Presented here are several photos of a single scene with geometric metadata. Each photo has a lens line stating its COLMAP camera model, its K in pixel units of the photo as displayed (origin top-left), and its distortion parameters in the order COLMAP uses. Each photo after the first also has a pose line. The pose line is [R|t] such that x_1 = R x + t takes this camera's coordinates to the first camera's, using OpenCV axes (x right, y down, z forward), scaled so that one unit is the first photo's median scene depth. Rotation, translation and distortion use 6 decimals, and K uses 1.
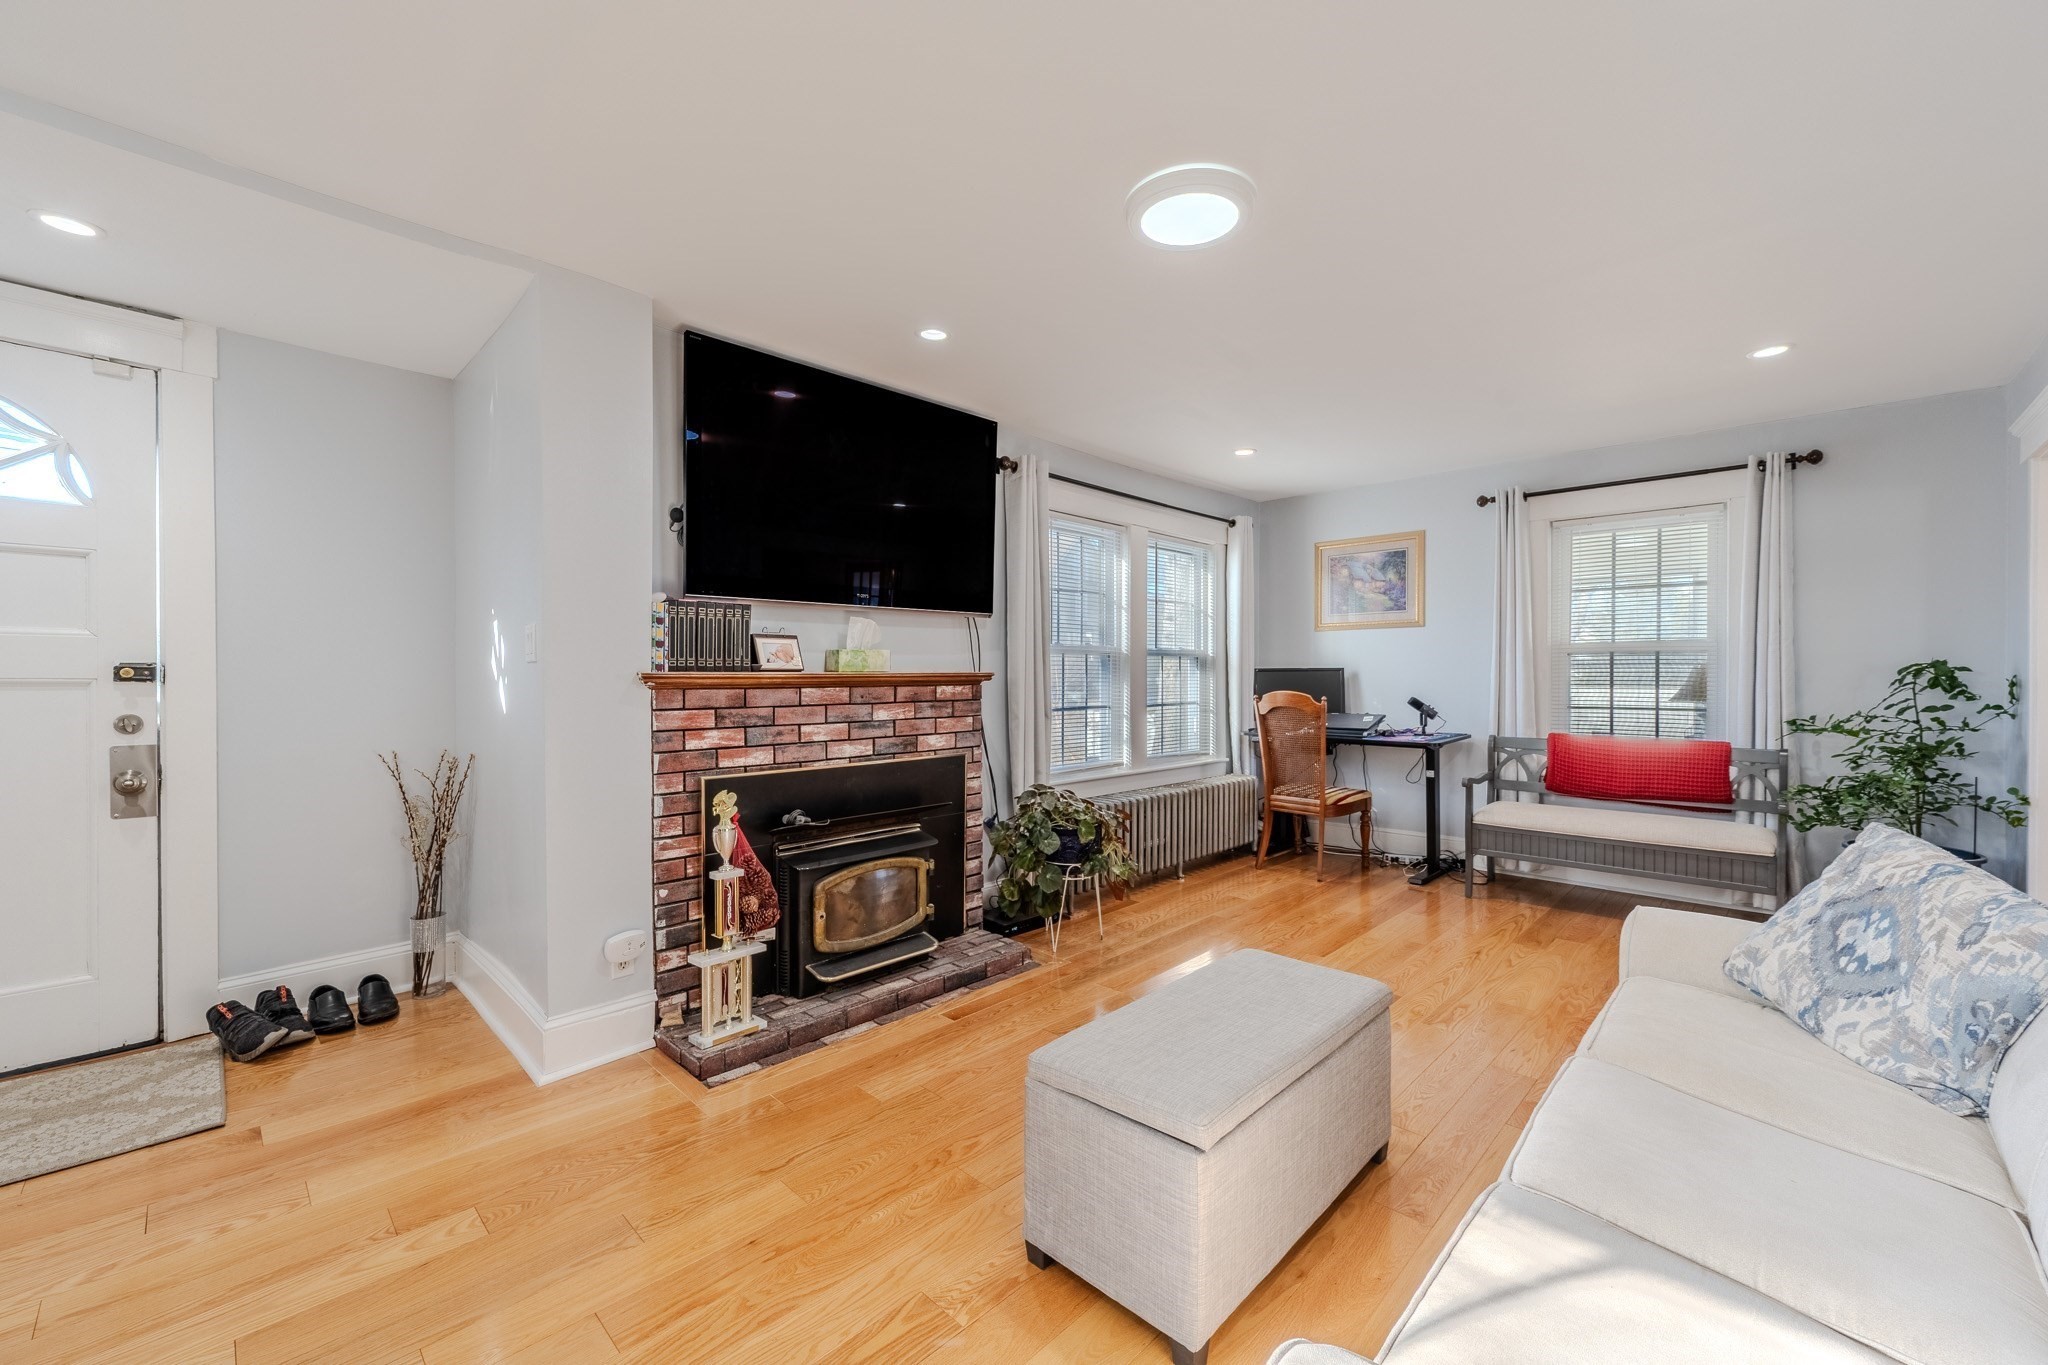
lens RADIAL K [[807.2, 0, 1024.0], [0, 807.2, 682.5], [0, 0, 1]] dist [-0.001643, 0.000385]
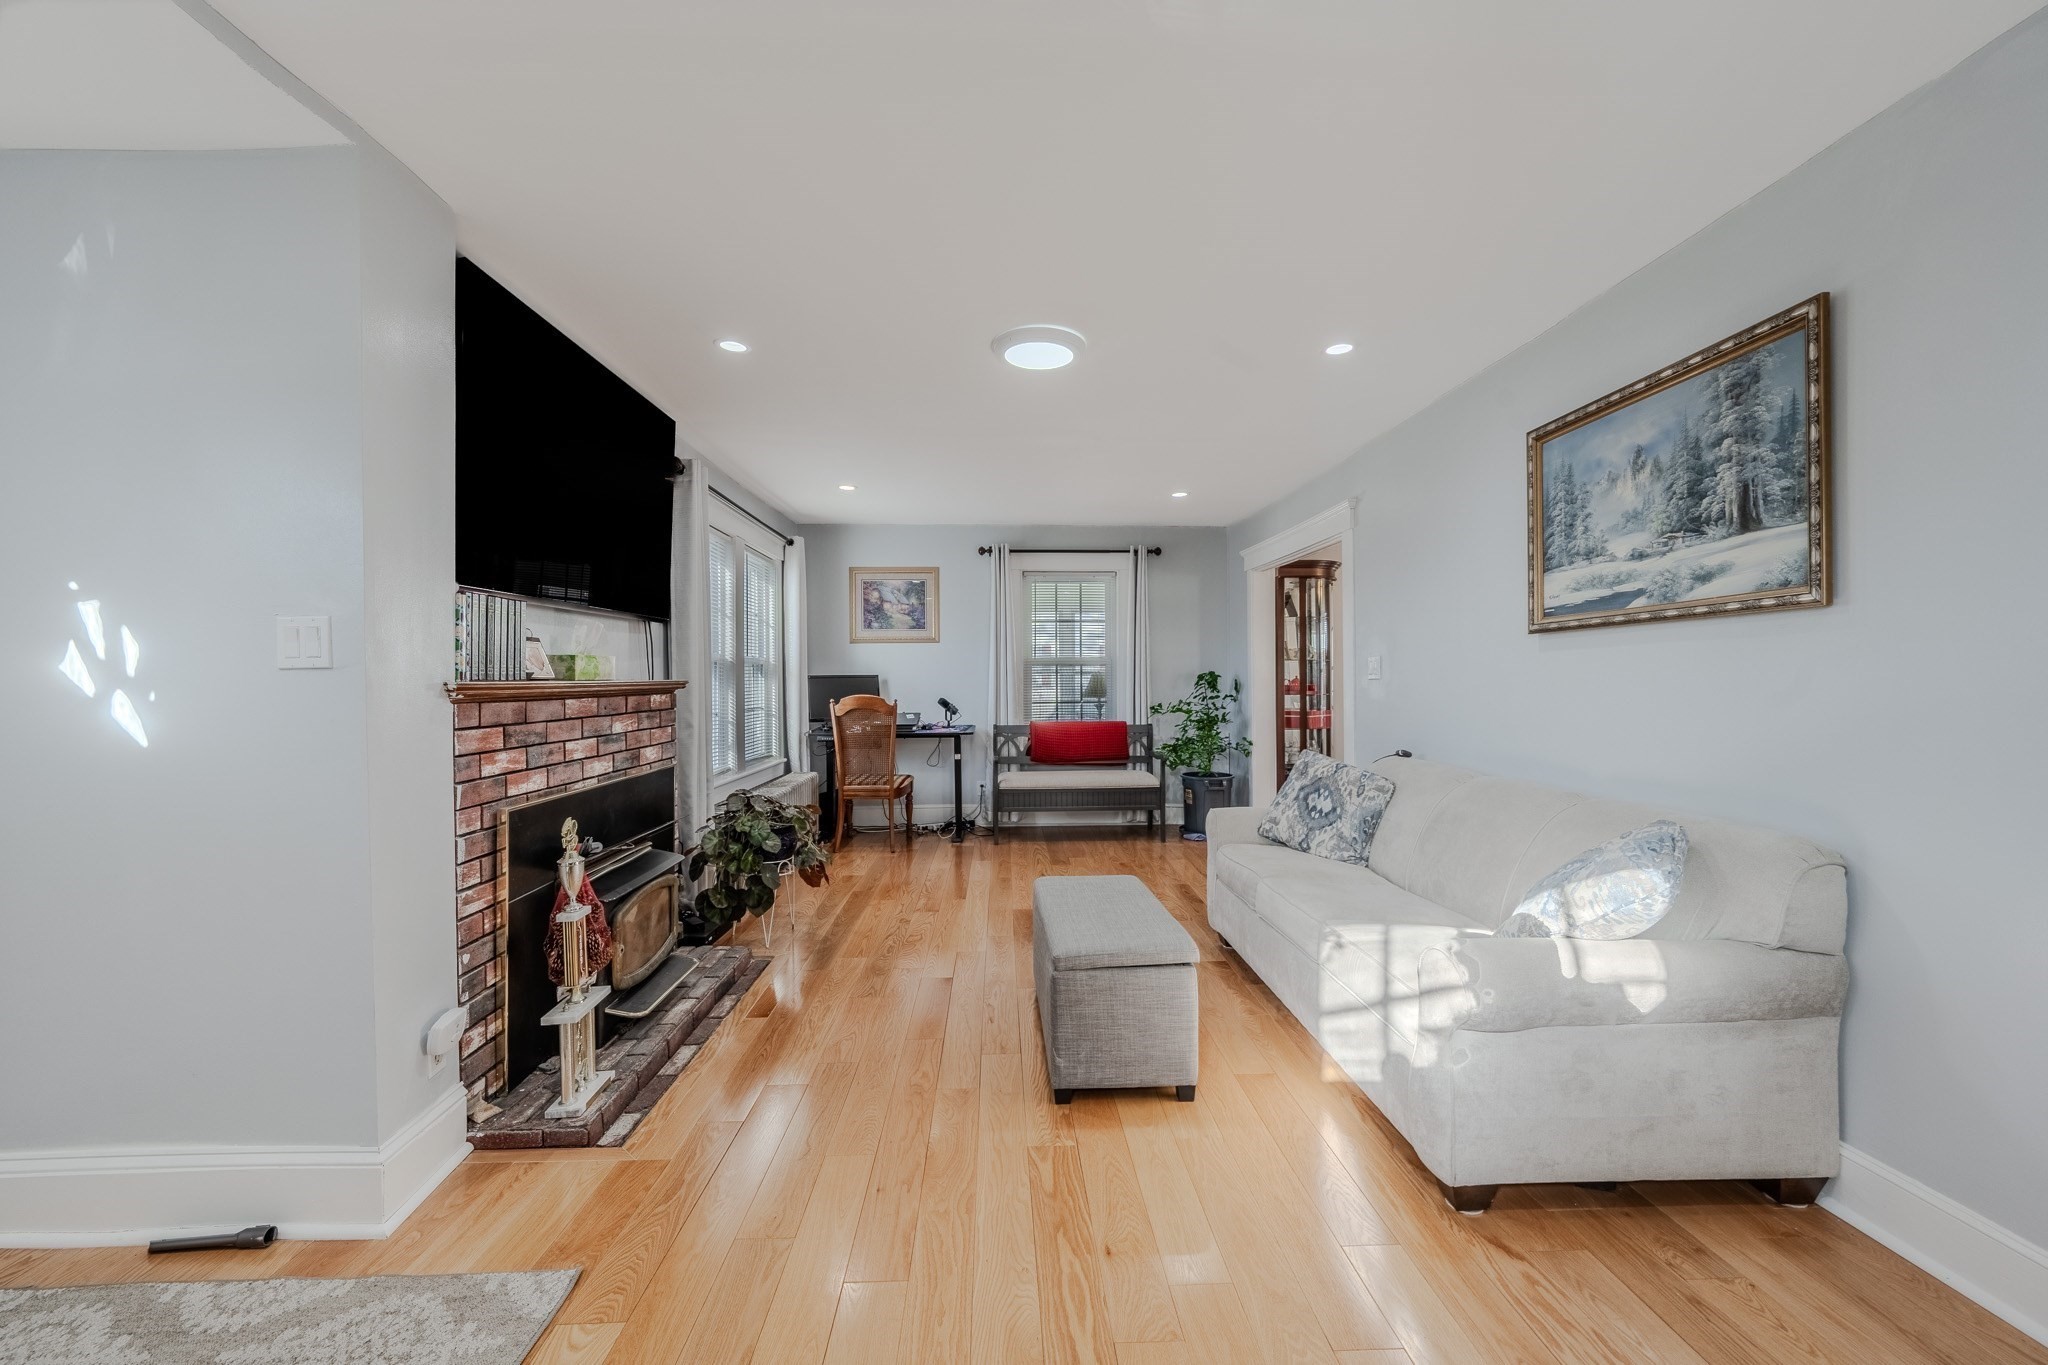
lens RADIAL K [[807.2, 0, 1024.0], [0, 807.2, 682.5], [0, 0, 1]] dist [-0.001643, 0.000385]
pose [[0.690221, -0.006598, 0.723568, -0.526964], [0.011853, 0.999927, -0.002188, -0.003114], [-0.723501, 0.010087, 0.690249, 0.038187]]
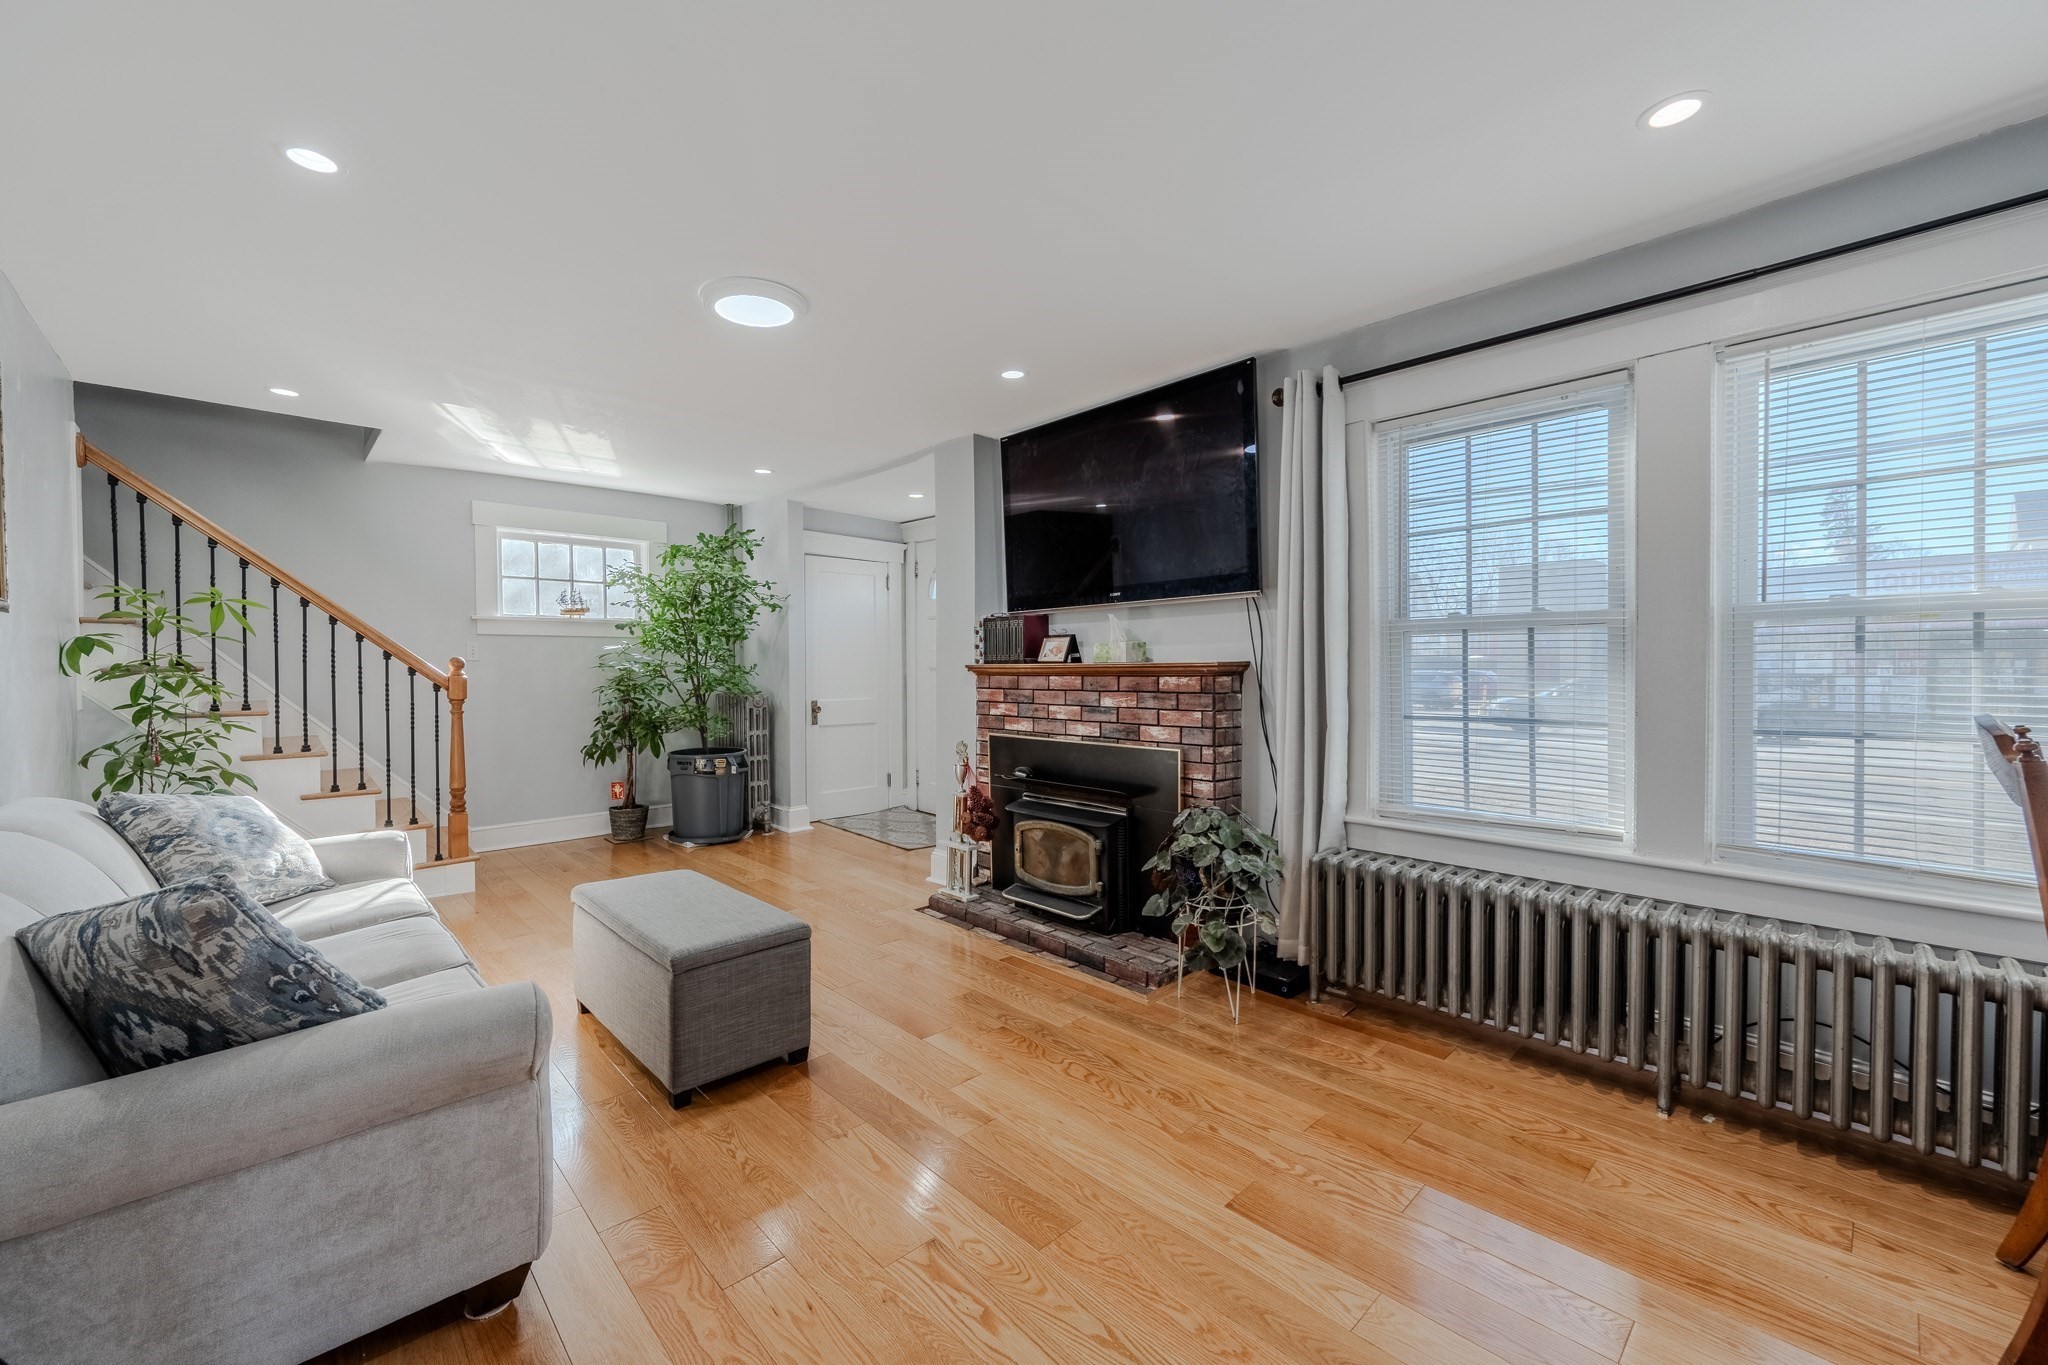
lens RADIAL K [[807.2, 0, 1024.0], [0, 807.2, 682.5], [0, 0, 1]] dist [-0.001643, 0.000385]
pose [[-0.038948, 0.019858, -0.999044, 0.942590], [-0.005380, 0.999784, 0.020082, -0.007977], [0.999227, 0.006157, -0.038832, 0.942676]]
